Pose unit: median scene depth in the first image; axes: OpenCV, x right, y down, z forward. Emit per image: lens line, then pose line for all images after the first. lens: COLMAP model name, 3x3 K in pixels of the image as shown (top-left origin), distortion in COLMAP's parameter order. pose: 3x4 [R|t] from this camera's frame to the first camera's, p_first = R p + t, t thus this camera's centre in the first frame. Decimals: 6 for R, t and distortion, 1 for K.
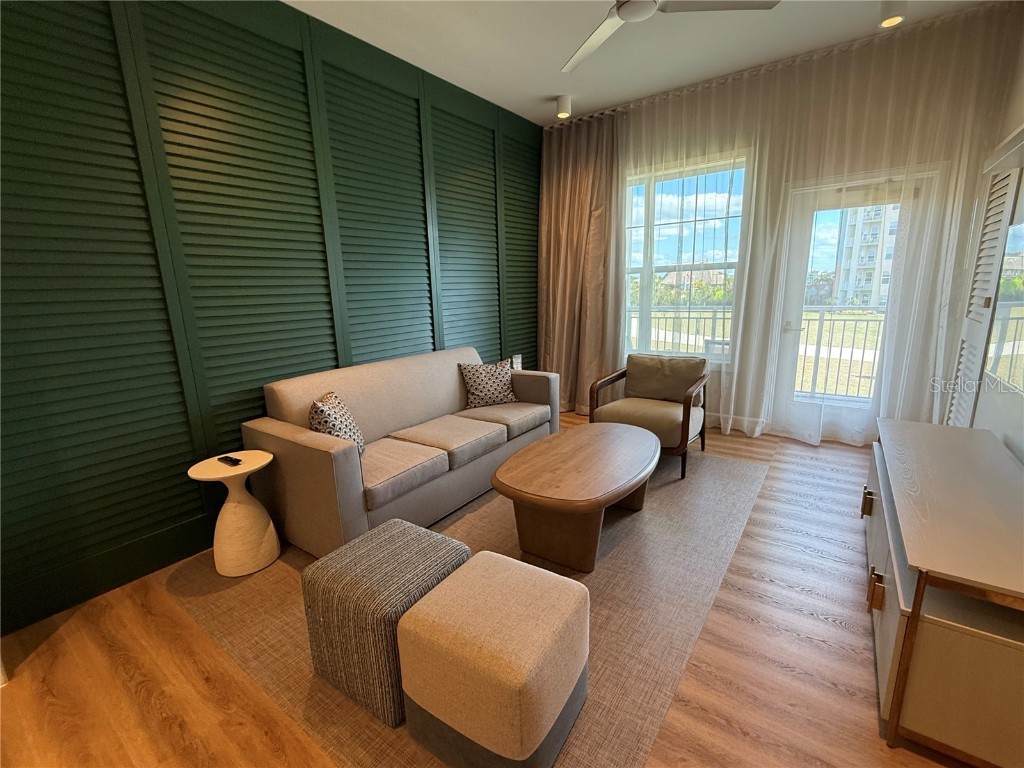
lens RADIAL K [[456.0, 0, 508.8], [0, 456.0, 385.3], [0, 0, 1]] dist [0.000511, -0.000091]
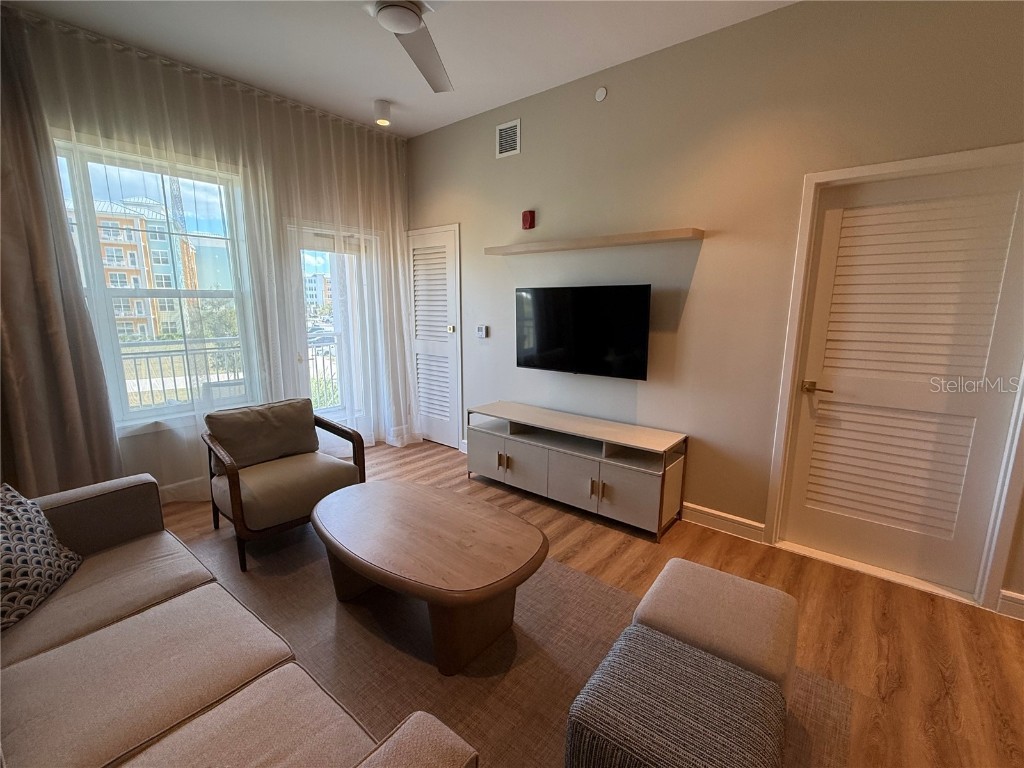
lens RADIAL K [[456.0, 0, 506.3], [0, 456.0, 387.8], [0, 0, 1]] dist [0.000511, -0.000091]
pose [[0.056004, -0.153628, 0.986540, -0.426681], [0.201751, 0.969450, 0.139514, -0.121216], [-0.977834, 0.191222, 0.085288, 0.515178]]
